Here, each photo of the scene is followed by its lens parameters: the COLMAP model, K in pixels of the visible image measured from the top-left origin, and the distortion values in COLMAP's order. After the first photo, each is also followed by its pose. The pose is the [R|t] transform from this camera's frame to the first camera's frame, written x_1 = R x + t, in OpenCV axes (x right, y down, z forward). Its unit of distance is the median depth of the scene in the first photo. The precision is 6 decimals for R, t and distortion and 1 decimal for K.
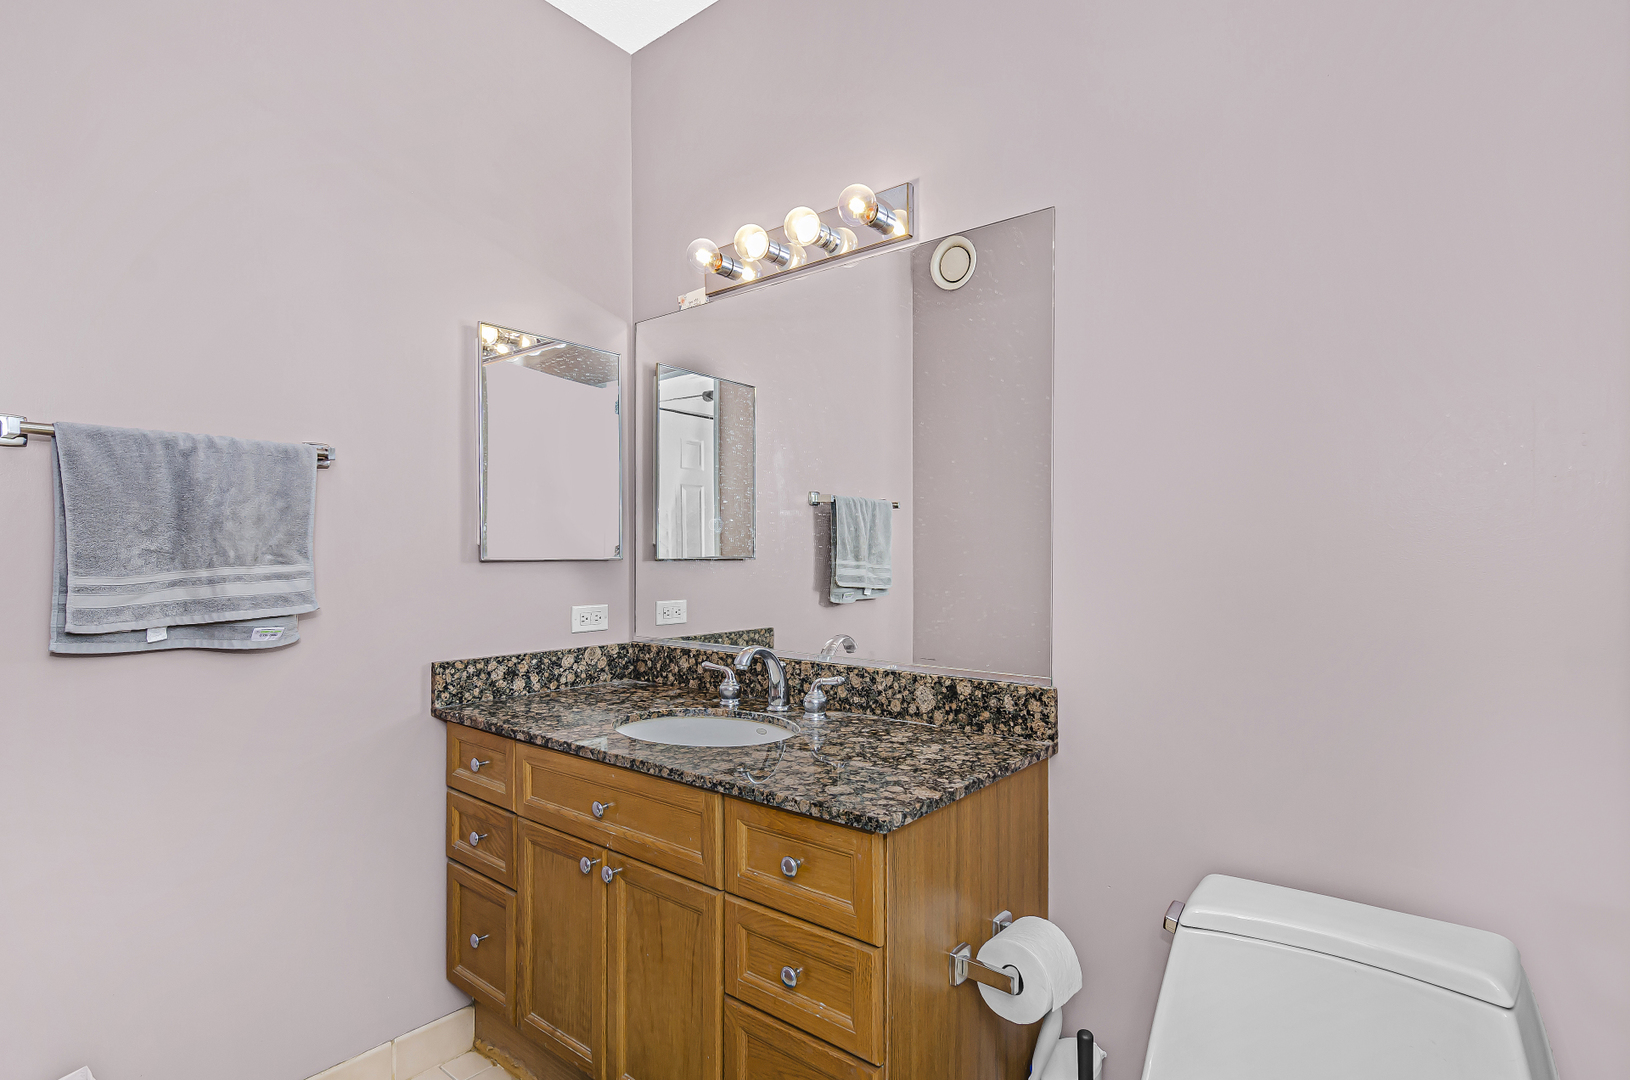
lens RADIAL K [[788.5, 0, 810.1], [0, 788.5, 550.8], [0, 0, 1]] dist [0.001129, 0.001059]
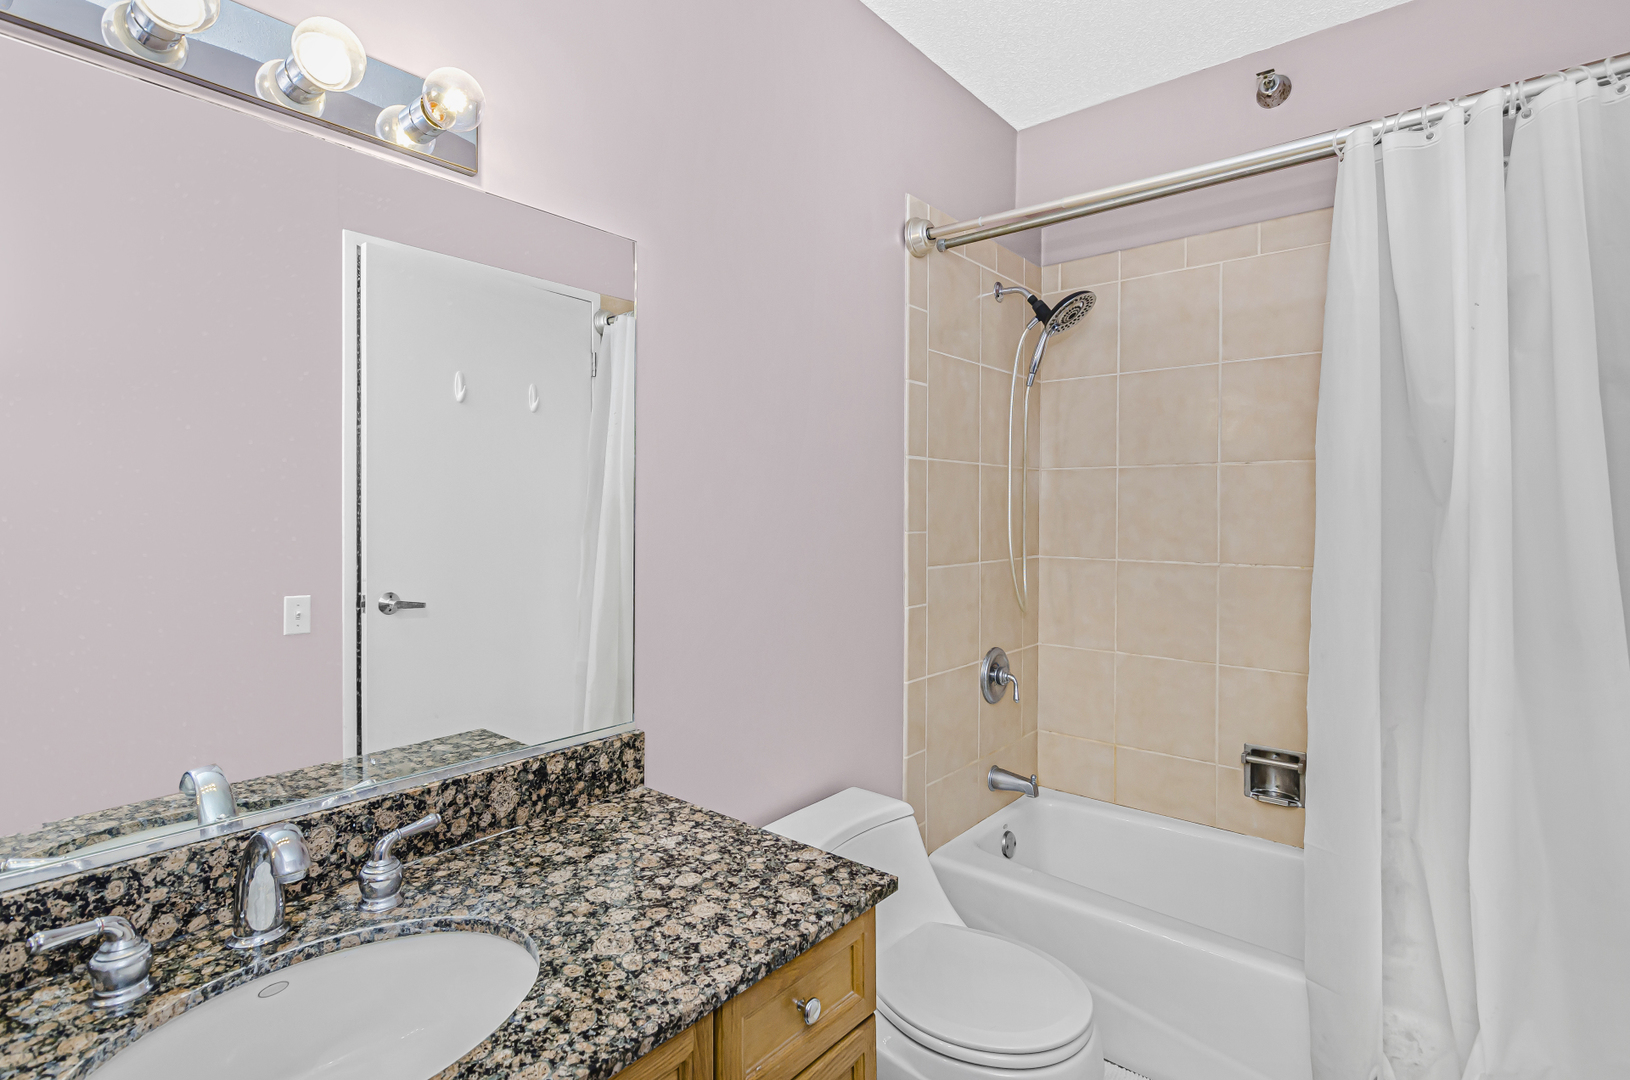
lens RADIAL K [[788.5, 0, 815.6], [0, 788.5, 529.4], [0, 0, 1]] dist [0.001129, 0.001059]
pose [[0.023000, -0.021002, 0.999515, -0.647143], [-0.011210, 0.999711, 0.021264, -0.097031], [-0.999673, -0.011694, 0.022758, 0.744629]]
